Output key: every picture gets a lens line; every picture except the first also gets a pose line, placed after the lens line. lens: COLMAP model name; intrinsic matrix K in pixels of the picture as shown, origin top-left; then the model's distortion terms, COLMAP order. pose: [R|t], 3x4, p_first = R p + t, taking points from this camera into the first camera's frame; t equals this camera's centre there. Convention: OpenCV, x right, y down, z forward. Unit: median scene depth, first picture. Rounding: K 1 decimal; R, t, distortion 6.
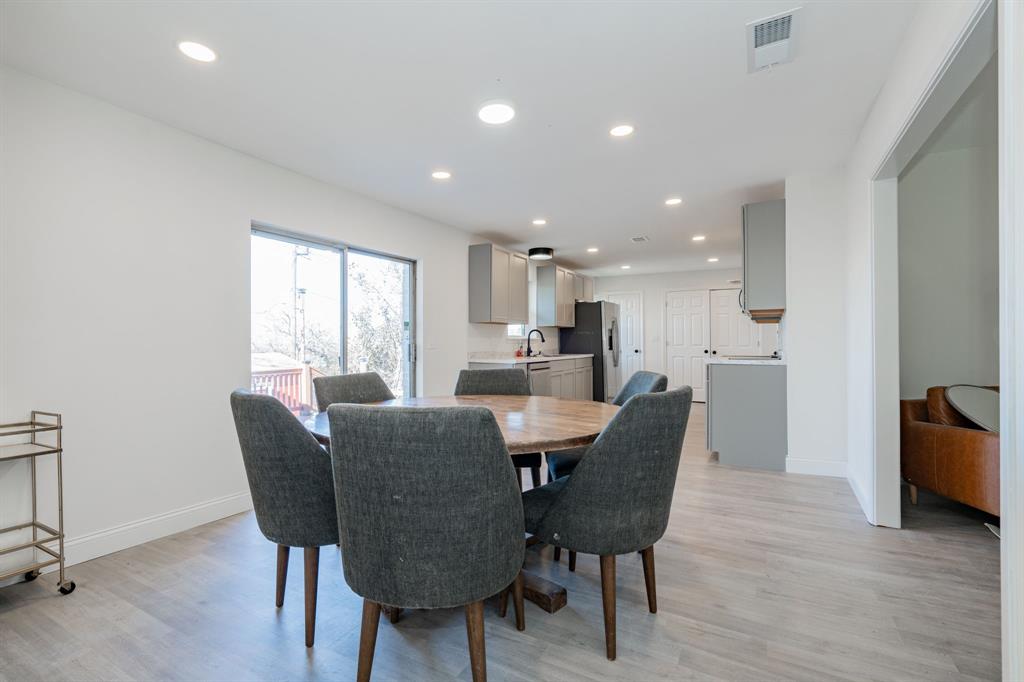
lens RADIAL K [[459.0, 0, 511.3], [0, 459.0, 340.2], [0, 0, 1]] dist [-0.002692, -0.000114]
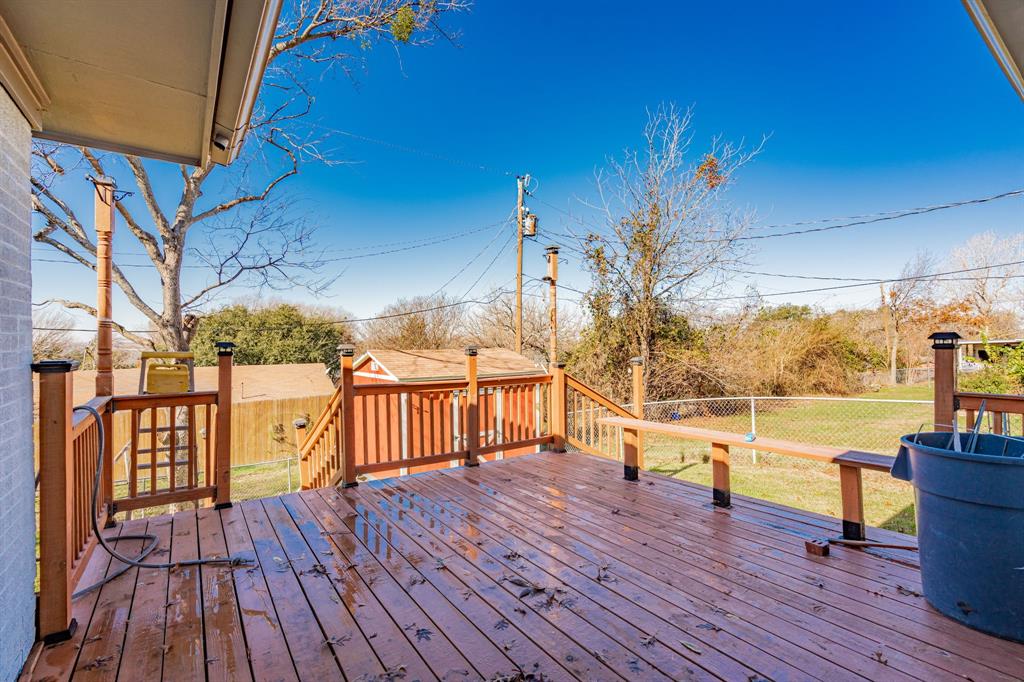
lens RADIAL K [[459.0, 0, 511.3], [0, 459.0, 340.2], [0, 0, 1]] dist [-0.002692, -0.000114]
pose [[0.905463, 0.006265, -0.424380, -0.123324], [-0.002577, 0.999954, 0.009266, 0.004187], [0.424418, -0.007296, 0.905437, 0.209686]]
